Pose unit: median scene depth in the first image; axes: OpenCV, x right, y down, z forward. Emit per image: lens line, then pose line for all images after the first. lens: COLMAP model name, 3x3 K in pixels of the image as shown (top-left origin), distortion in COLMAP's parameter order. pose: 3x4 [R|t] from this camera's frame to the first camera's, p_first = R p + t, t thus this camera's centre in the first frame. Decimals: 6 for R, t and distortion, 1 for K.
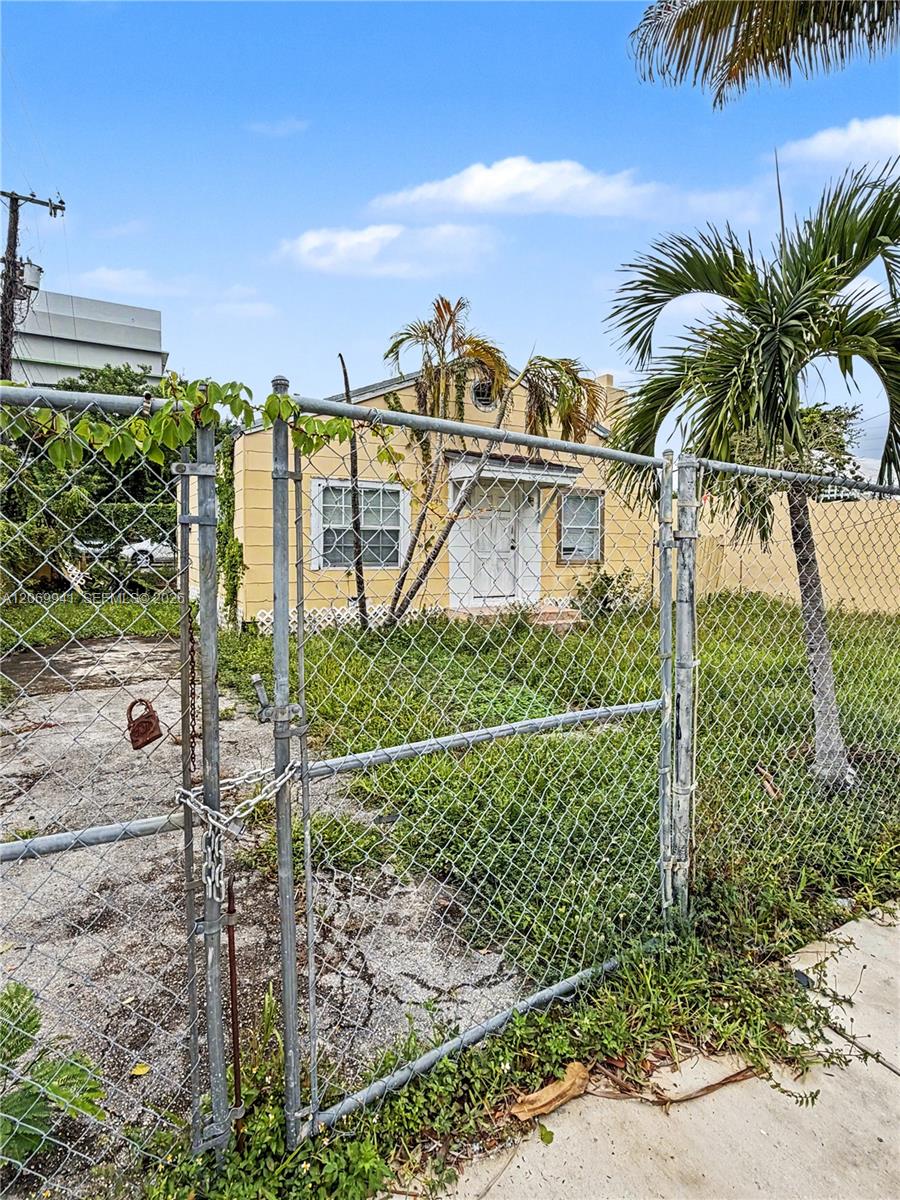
lens RADIAL K [[733.5, 0, 450.0], [0, 733.5, 600.0], [0, 0, 1]] dist [-0.003623, -0.001966]
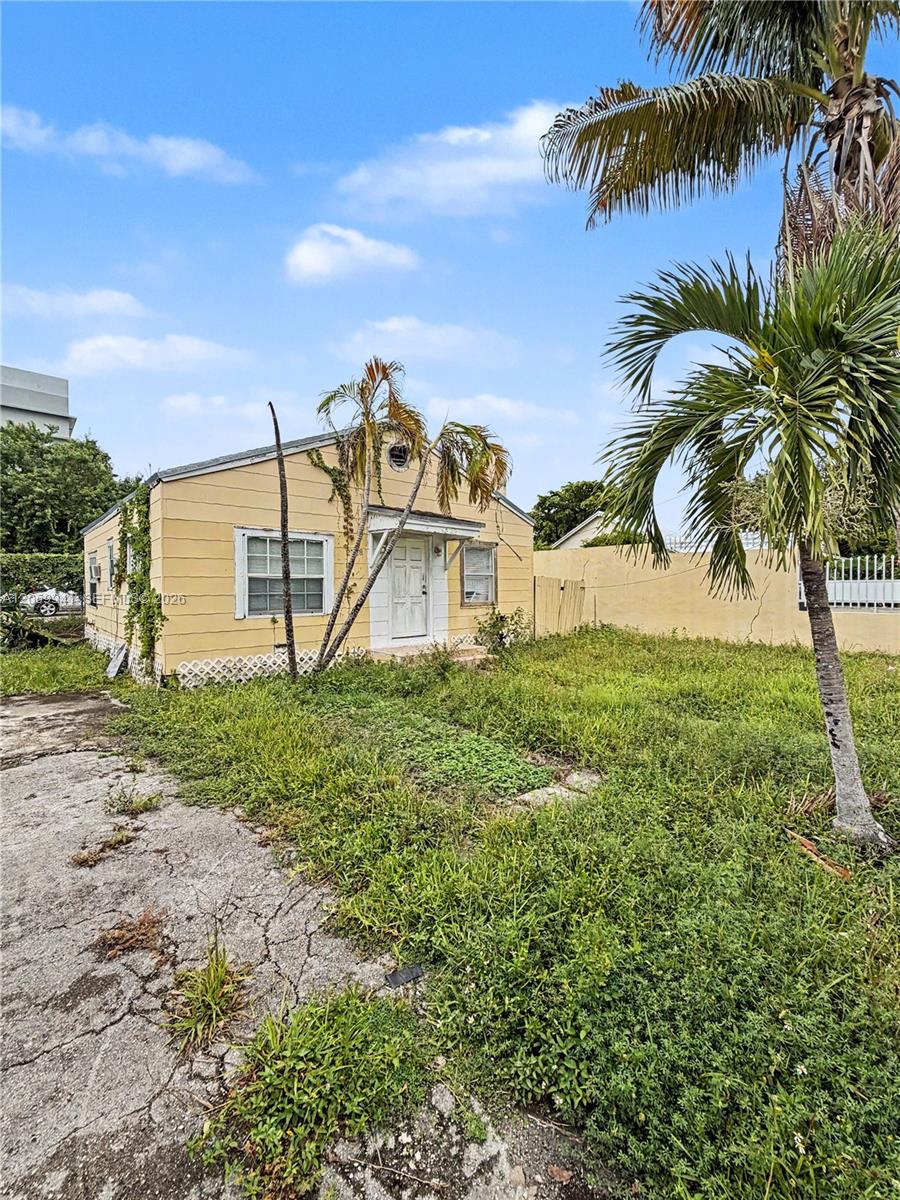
lens RADIAL K [[525.7, 0, 450.0], [0, 525.7, 600.0], [0, 0, 1]] dist [-0.000724, -0.000705]
pose [[0.969135, -0.019974, 0.245720, -0.081126], [0.031537, 0.998568, -0.043211, -0.026221], [-0.244505, 0.049627, 0.968377, 0.228285]]
